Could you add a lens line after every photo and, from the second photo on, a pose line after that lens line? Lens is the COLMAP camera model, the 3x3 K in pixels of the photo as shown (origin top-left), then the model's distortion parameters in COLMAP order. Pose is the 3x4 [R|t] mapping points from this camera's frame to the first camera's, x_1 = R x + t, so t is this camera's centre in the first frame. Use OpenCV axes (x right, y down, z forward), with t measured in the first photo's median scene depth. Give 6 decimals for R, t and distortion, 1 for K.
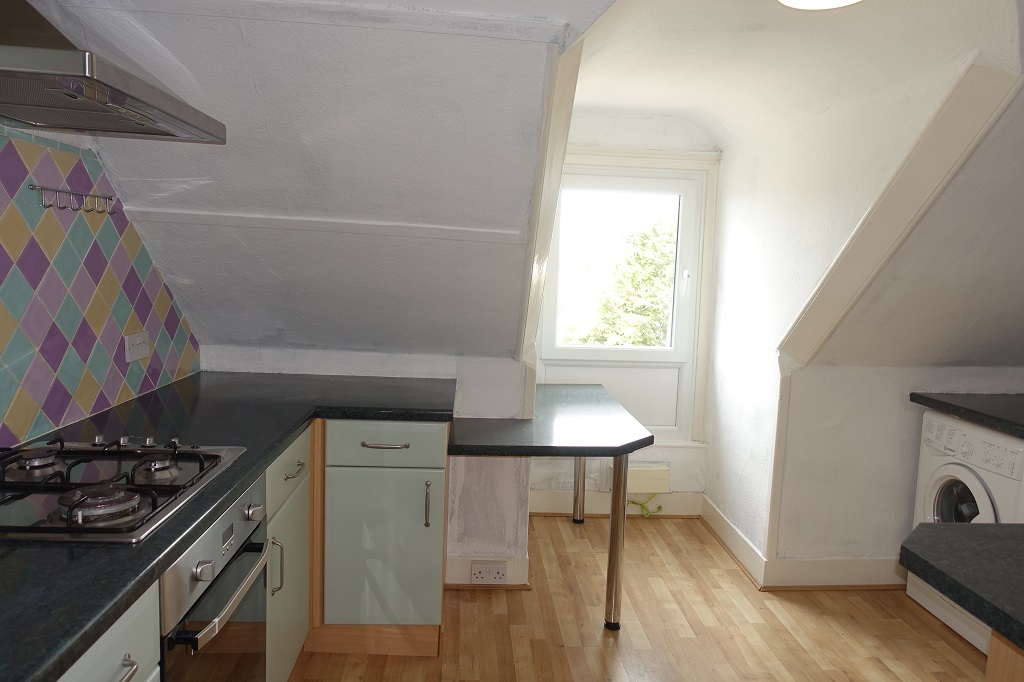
lens RADIAL K [[702.3, 0, 513.9], [0, 702.3, 339.8], [0, 0, 1]] dist [-0.011351, 0.000137]
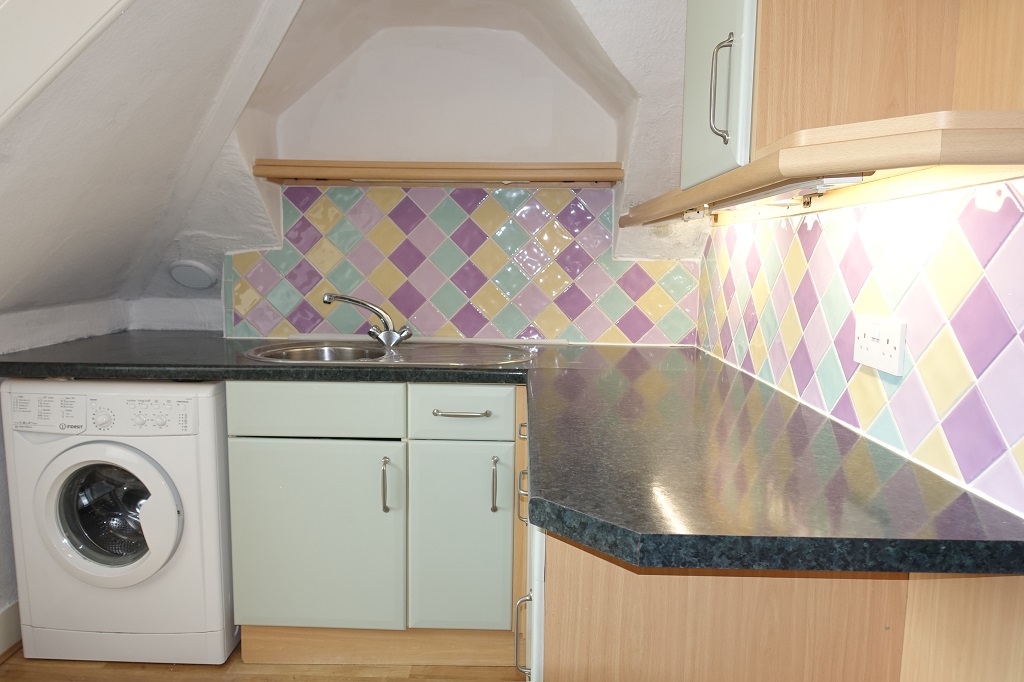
lens RADIAL K [[702.3, 0, 511.4], [0, 702.3, 338.6], [0, 0, 1]] dist [-0.011351, 0.000137]
pose [[0.094165, -0.150743, 0.984078, -0.004944], [0.101848, 0.984743, 0.141099, 0.018531], [-0.990333, 0.086940, 0.108081, 0.510654]]
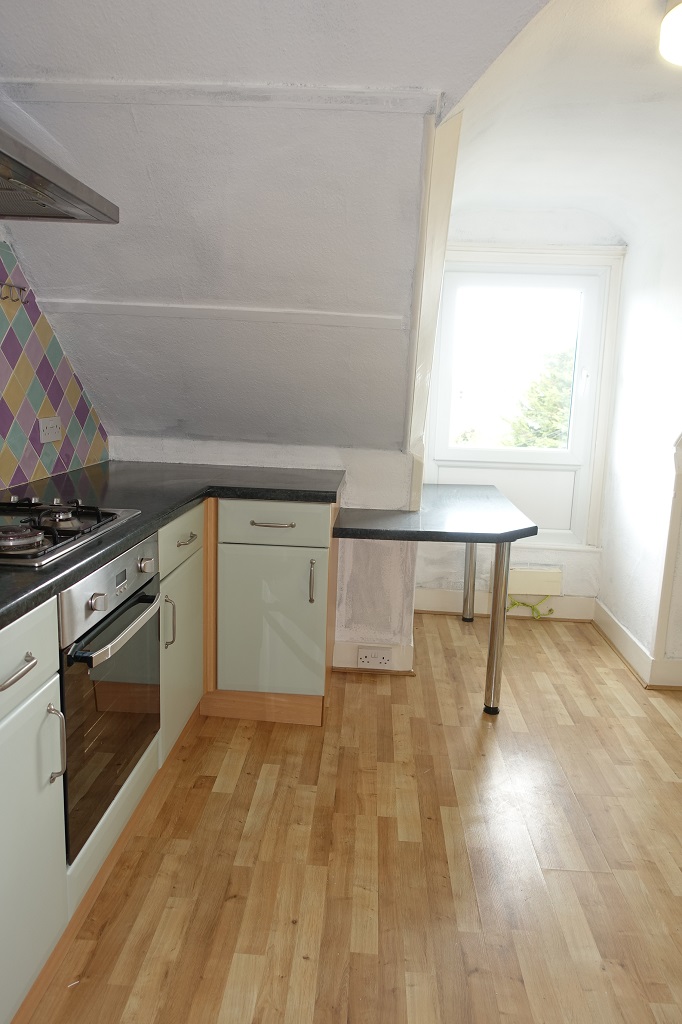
lens RADIAL K [[702.3, 0, 338.7], [0, 702.3, 511.7], [0, 0, 1]] dist [-0.011351, 0.000137]
pose [[0.992377, 0.019582, -0.121677, 0.041292], [-0.011657, 0.997784, 0.065509, 0.056809], [0.122691, -0.063591, 0.990406, -0.034031]]
